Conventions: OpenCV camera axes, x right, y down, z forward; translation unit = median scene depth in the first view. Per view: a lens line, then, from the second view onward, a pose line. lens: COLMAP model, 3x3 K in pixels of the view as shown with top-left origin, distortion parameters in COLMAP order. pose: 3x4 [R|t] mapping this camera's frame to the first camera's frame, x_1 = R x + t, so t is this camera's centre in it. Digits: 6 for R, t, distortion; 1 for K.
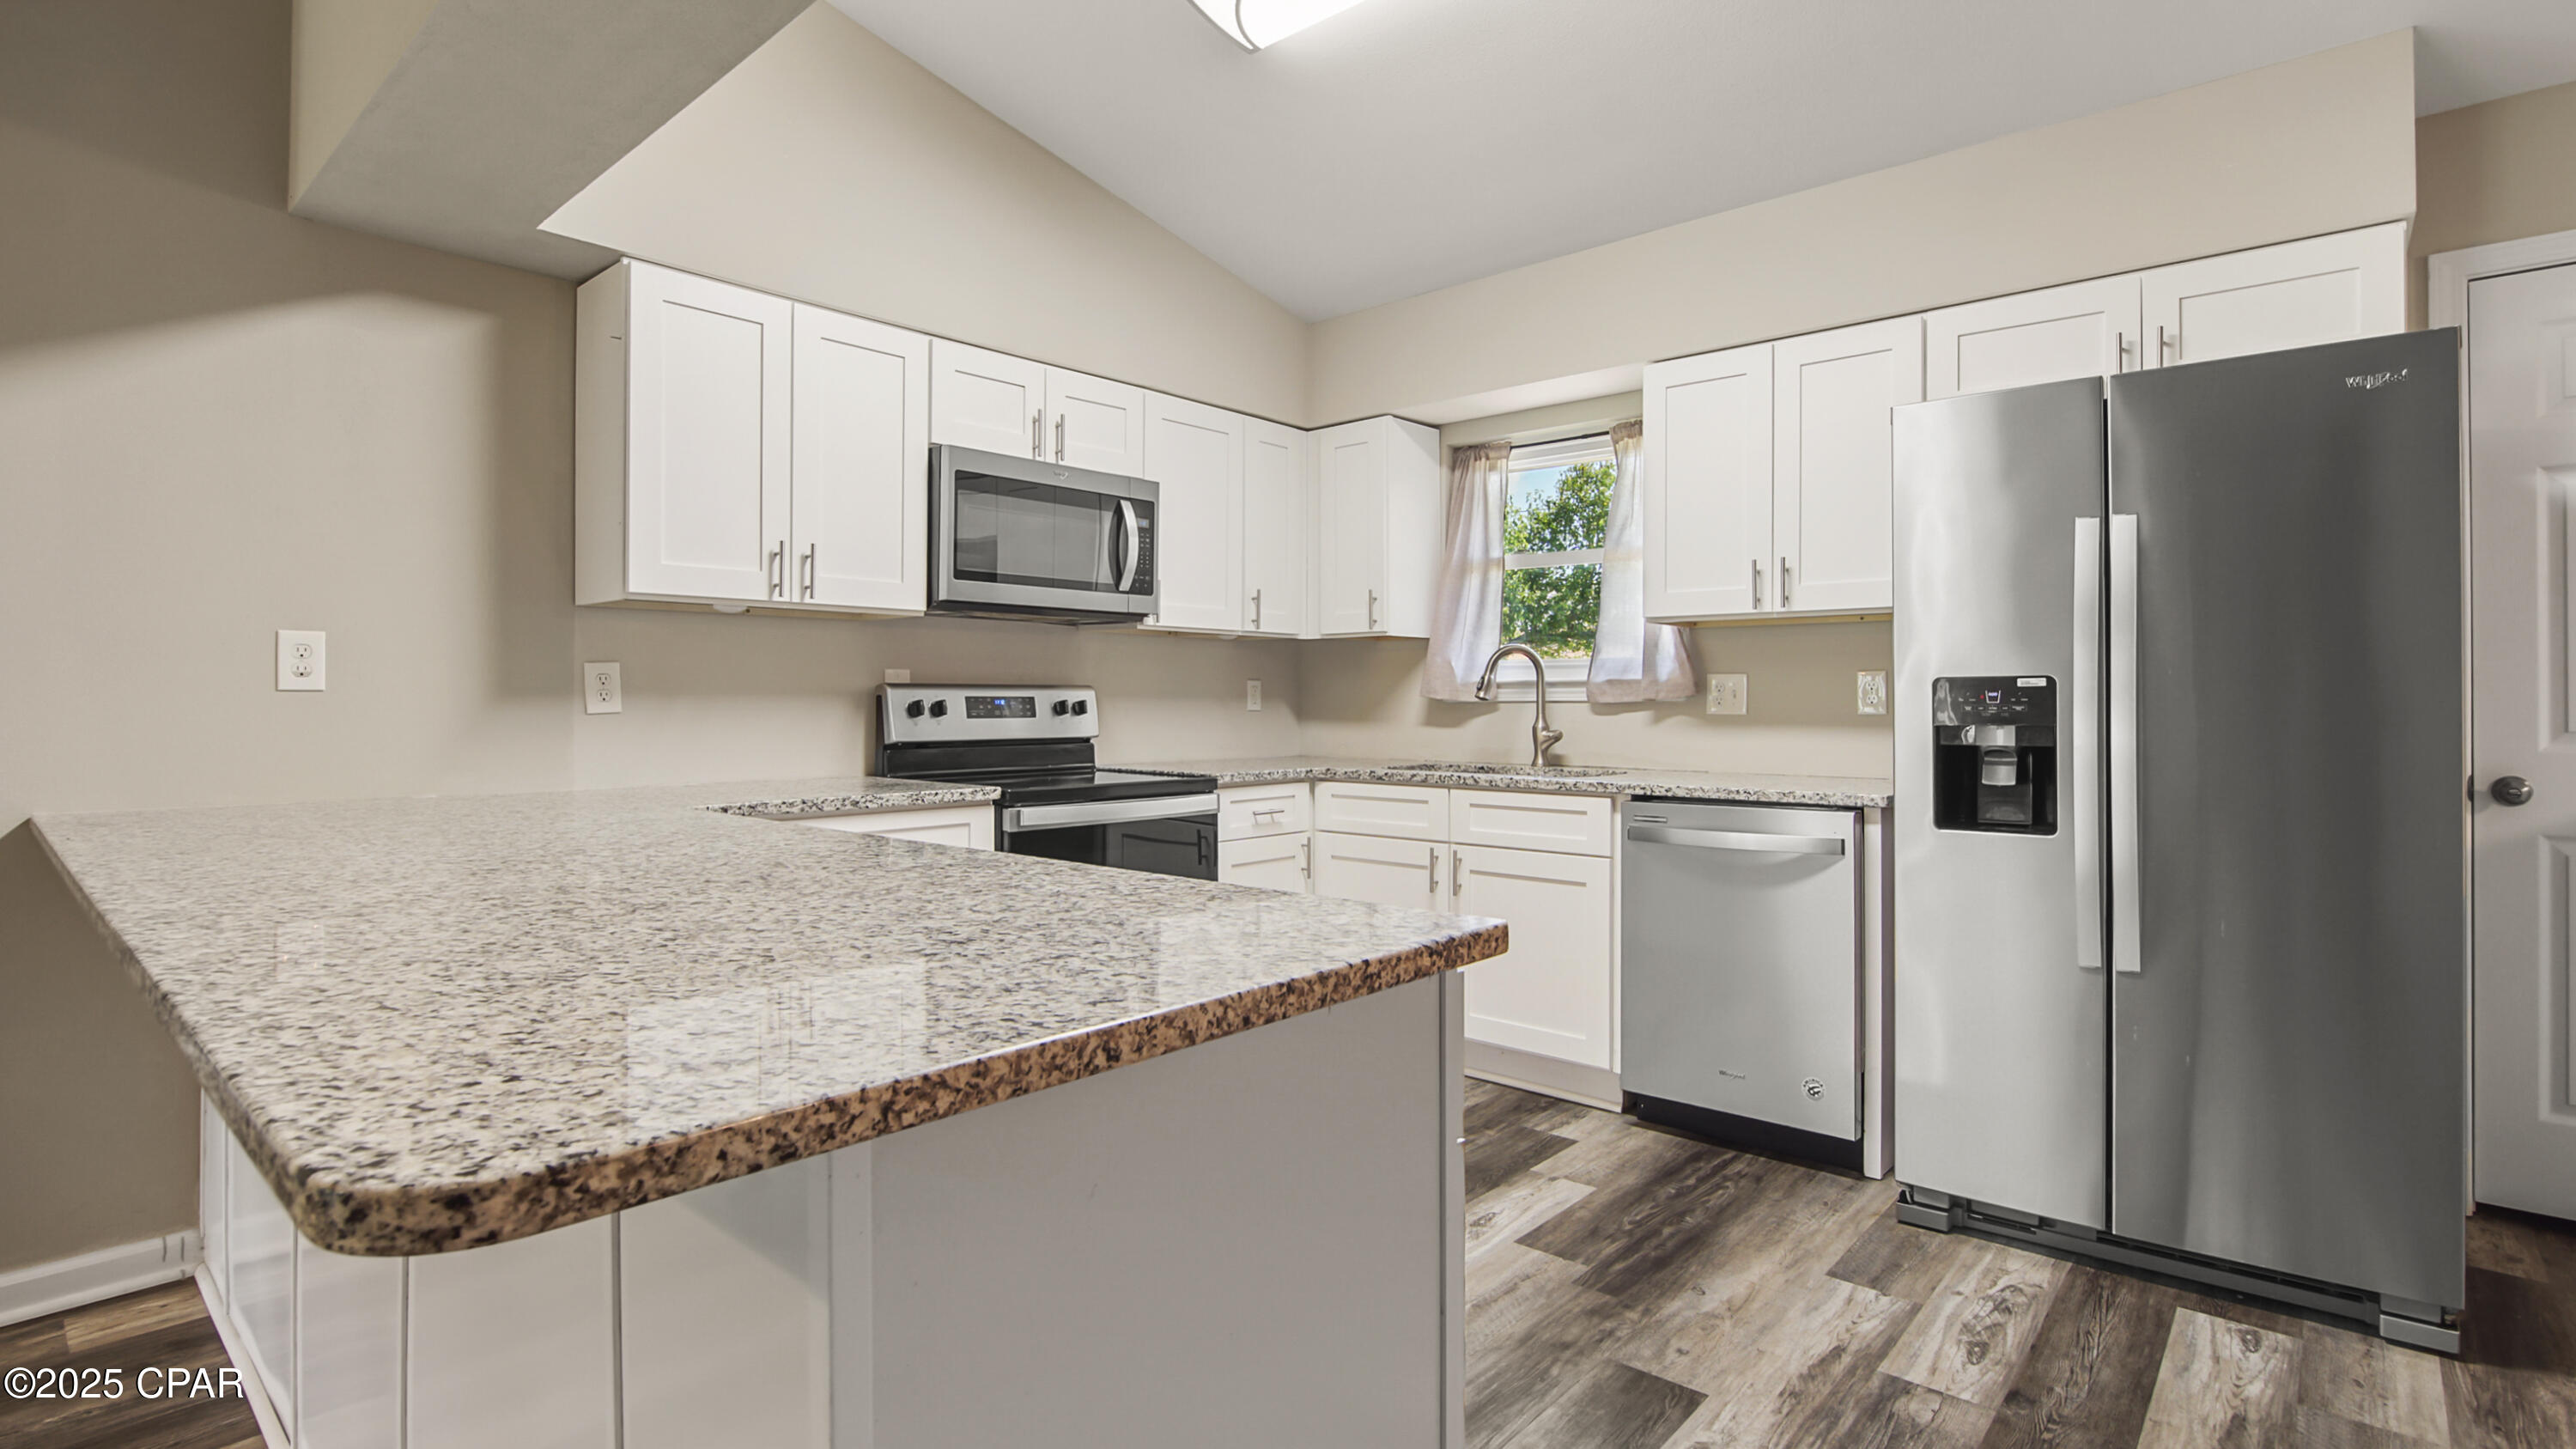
lens RADIAL K [[1163.8, 0, 1288.0], [0, 1163.8, 700.6], [0, 0, 1]] dist [-0.026603, 0.003217]
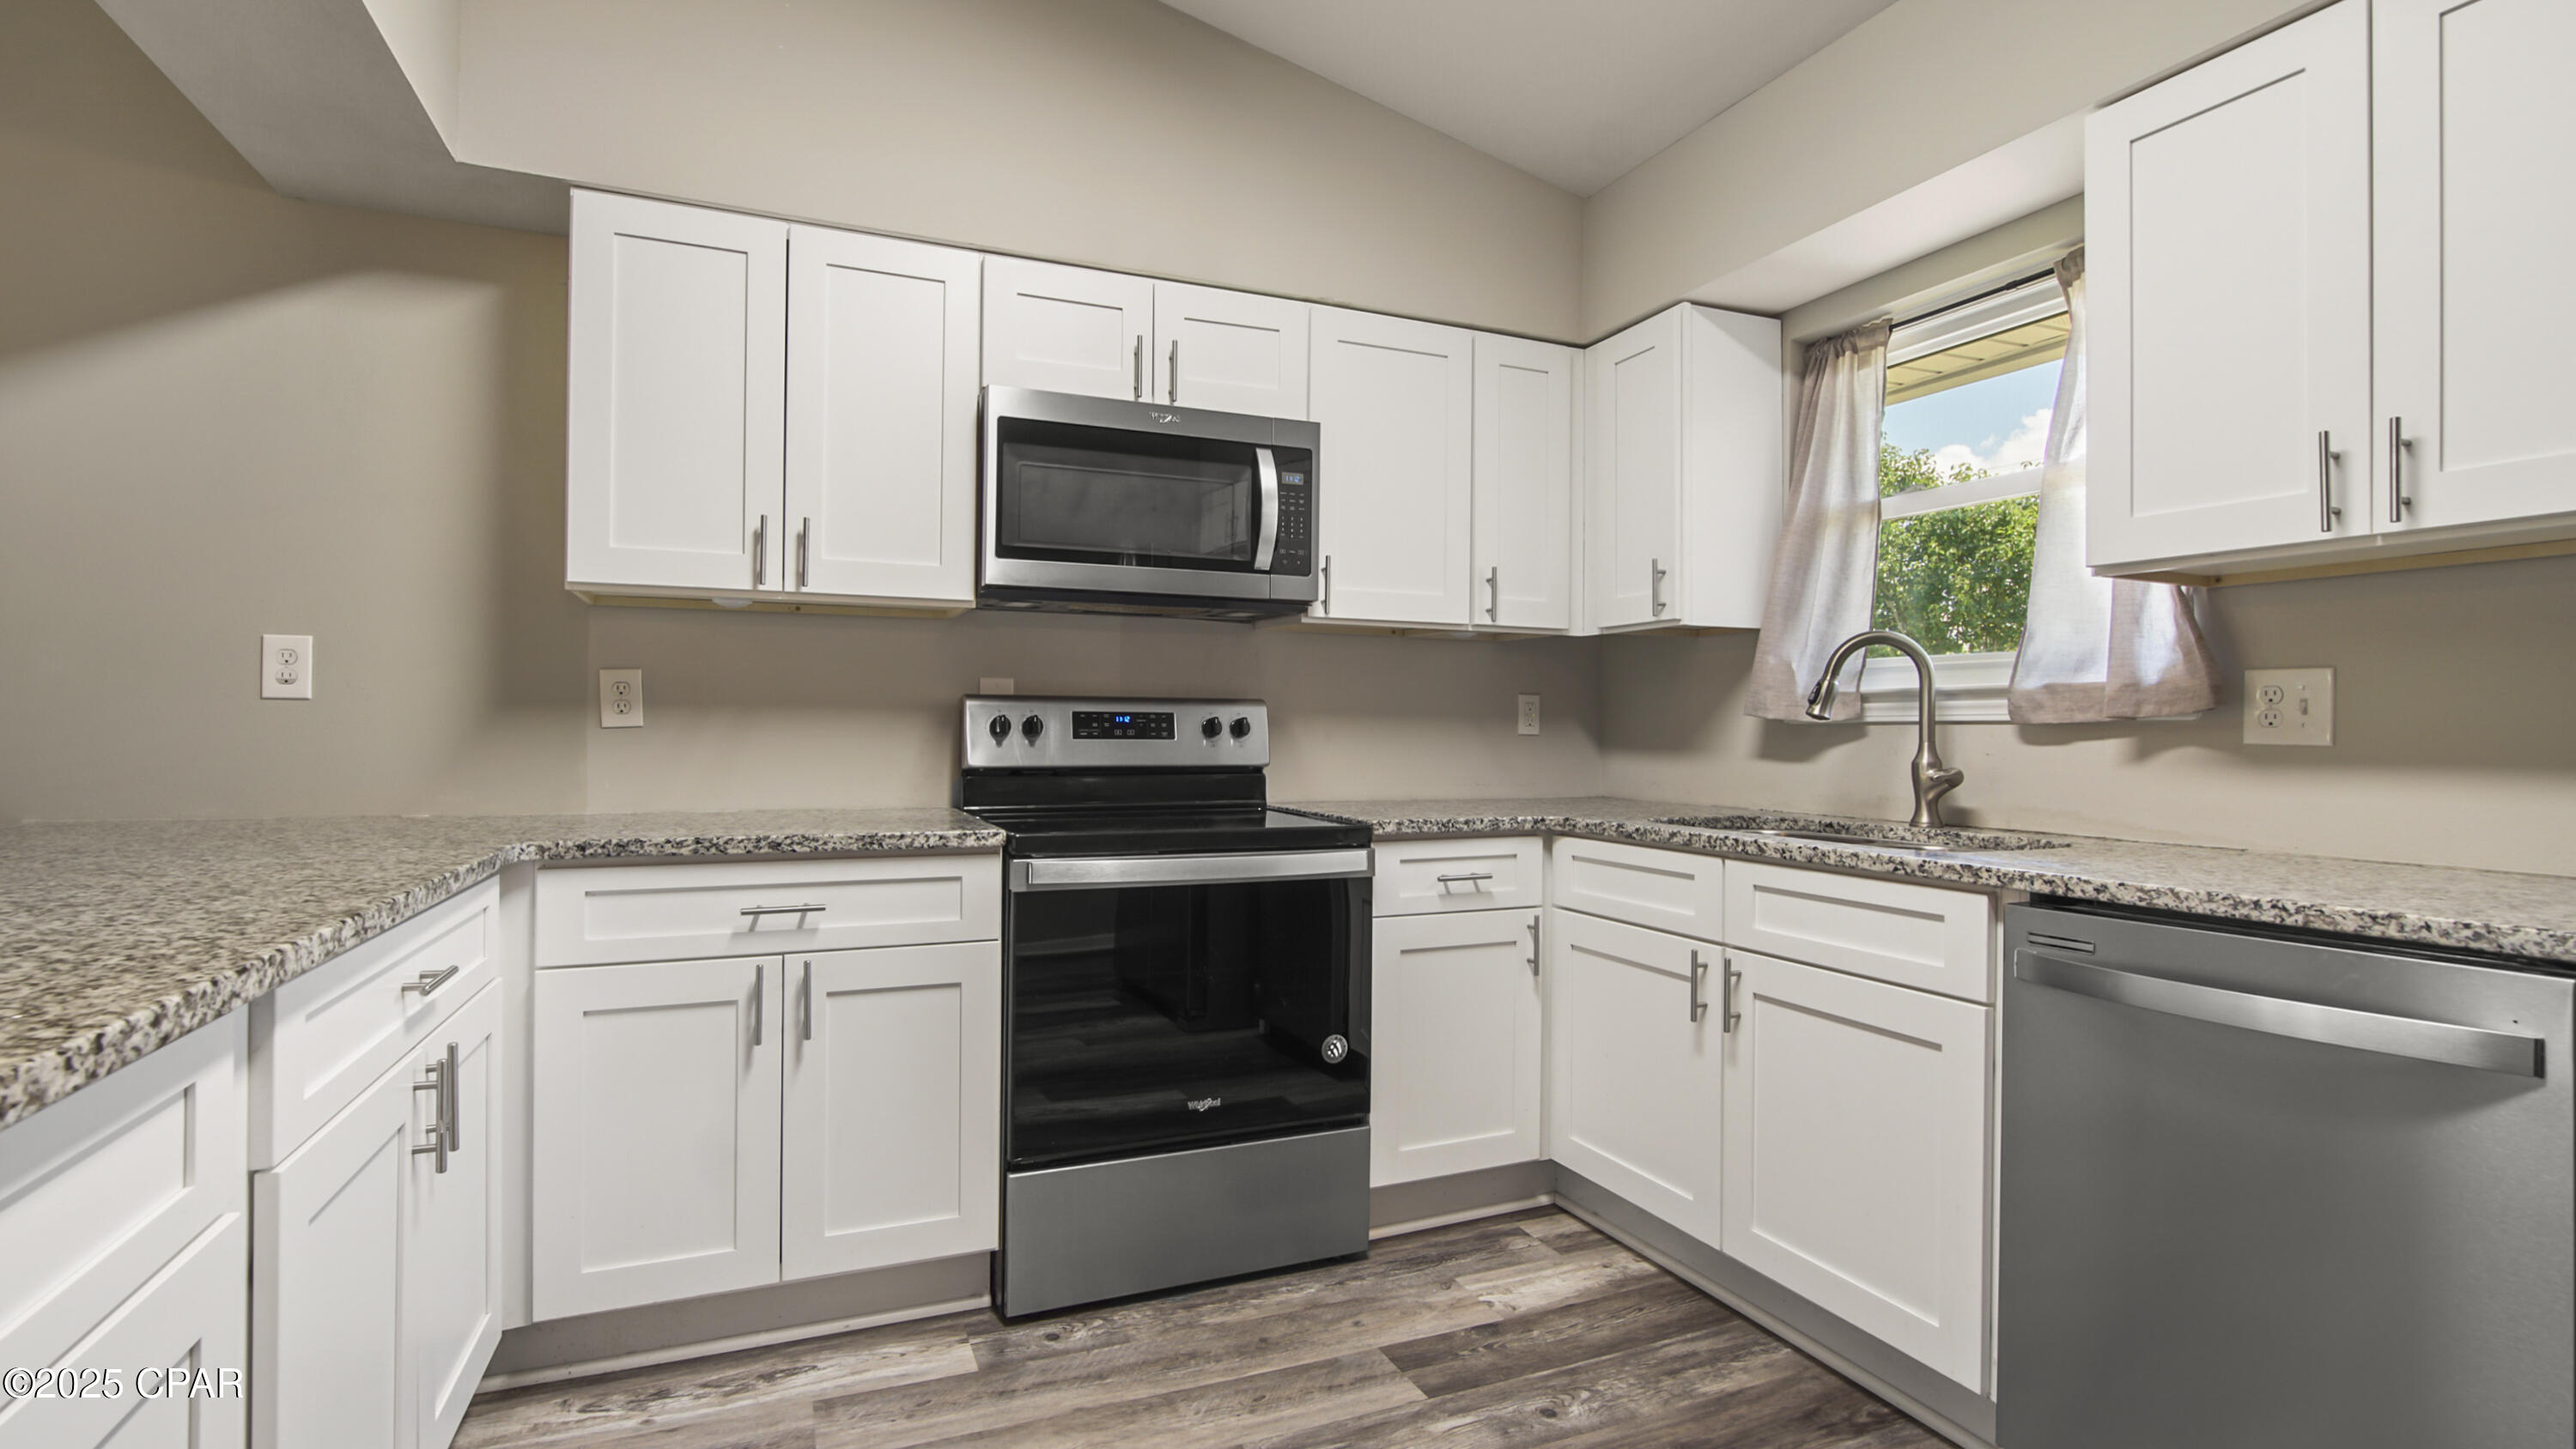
lens RADIAL K [[1163.4, 0, 1270.2], [0, 1163.4, 721.4], [0, 0, 1]] dist [-0.026603, 0.003217]
pose [[0.904637, 0.002536, -0.426176, 0.182426], [-0.006057, 0.999958, -0.006908, 0.007743], [0.426140, 0.008830, 0.904614, 0.331790]]
